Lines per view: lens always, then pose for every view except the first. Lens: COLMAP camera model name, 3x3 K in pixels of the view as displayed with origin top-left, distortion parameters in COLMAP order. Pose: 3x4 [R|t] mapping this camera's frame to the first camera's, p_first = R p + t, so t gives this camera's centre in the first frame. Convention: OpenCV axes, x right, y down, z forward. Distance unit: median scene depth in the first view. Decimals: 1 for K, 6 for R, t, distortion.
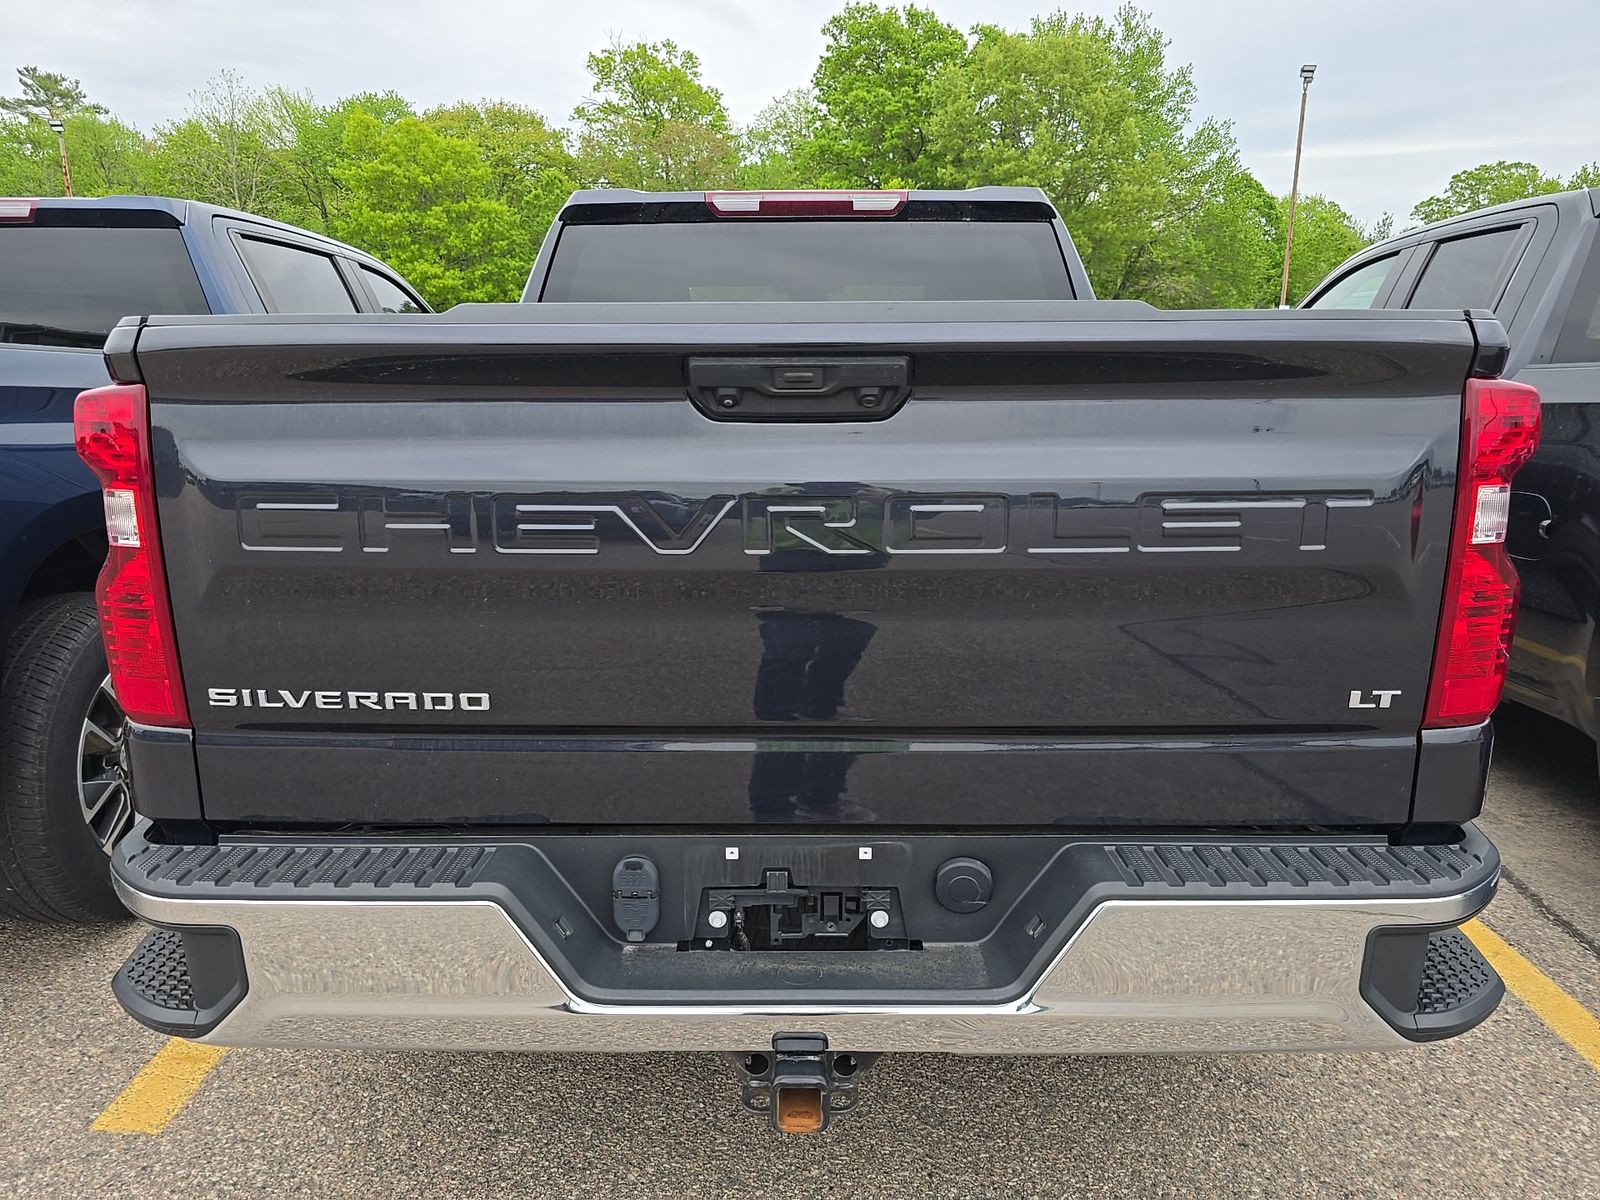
lens RADIAL K [[1106.7, 0, 791.0], [0, 1106.7, 603.2], [0, 0, 1]] dist [0.039057, -0.027663]
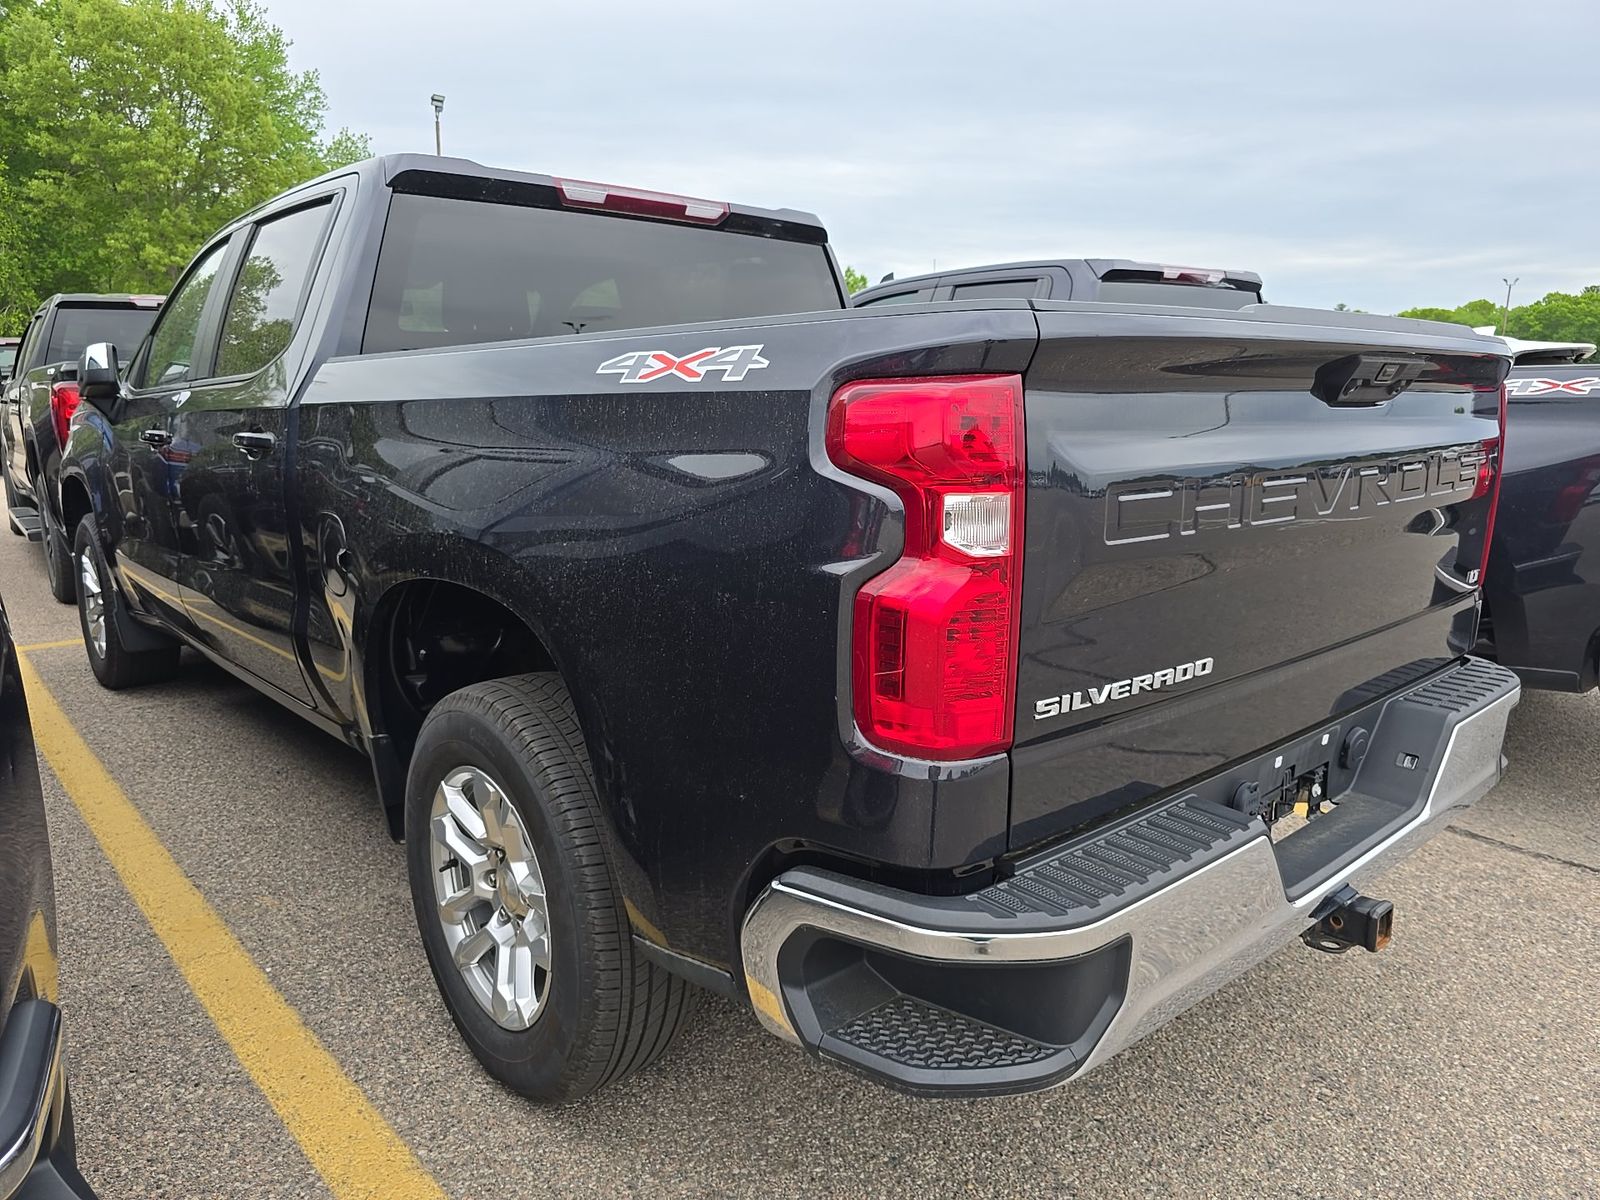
lens RADIAL K [[1106.7, 0, 800.4], [0, 1106.7, 603.9], [0, 0, 1]] dist [0.039057, -0.027663]
pose [[0.730756, -0.123995, 0.671283, -0.058589], [0.131011, 0.990559, 0.040352, -0.003088], [-0.669949, 0.058458, 0.740102, 0.020399]]
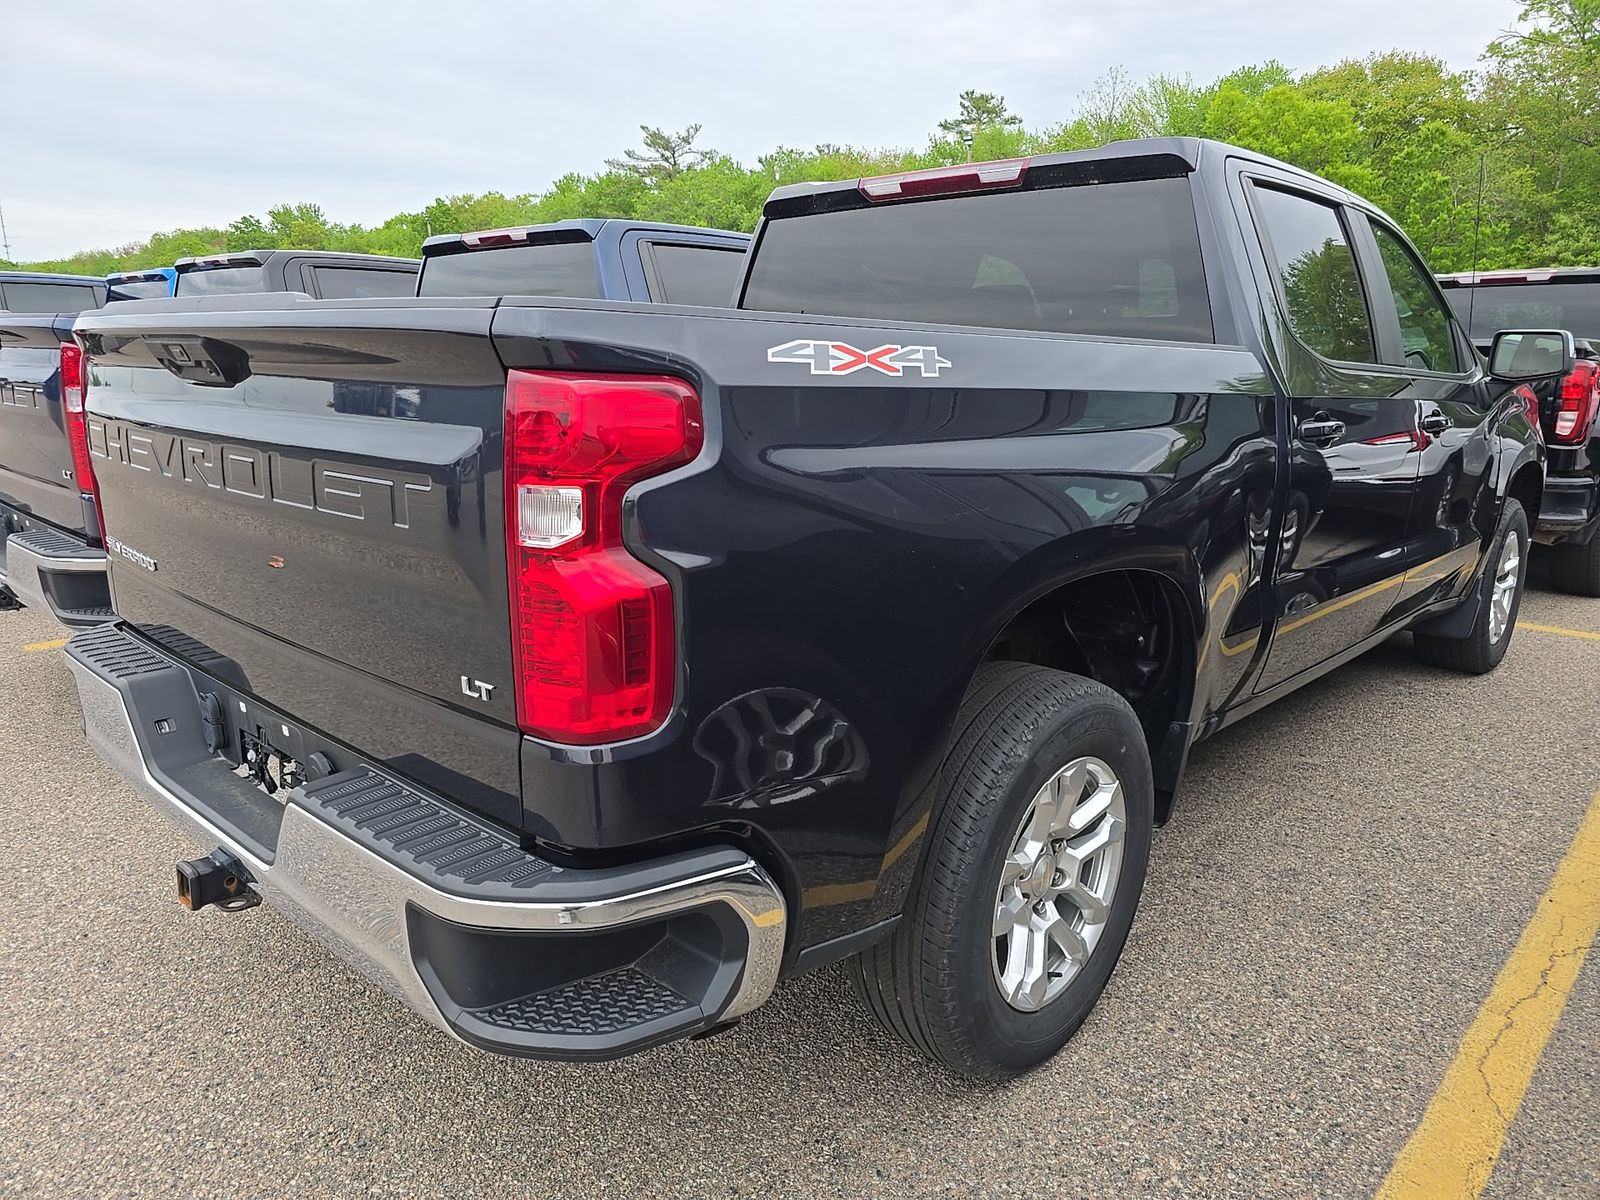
lens RADIAL K [[1106.7, 0, 801.5], [0, 1106.7, 604.0], [0, 0, 1]] dist [0.039057, -0.027663]
pose [[0.728483, 0.166774, -0.664454, 0.070578], [-0.152731, 0.985042, 0.079791, -0.006313], [0.667822, 0.043356, 0.743057, 0.019560]]
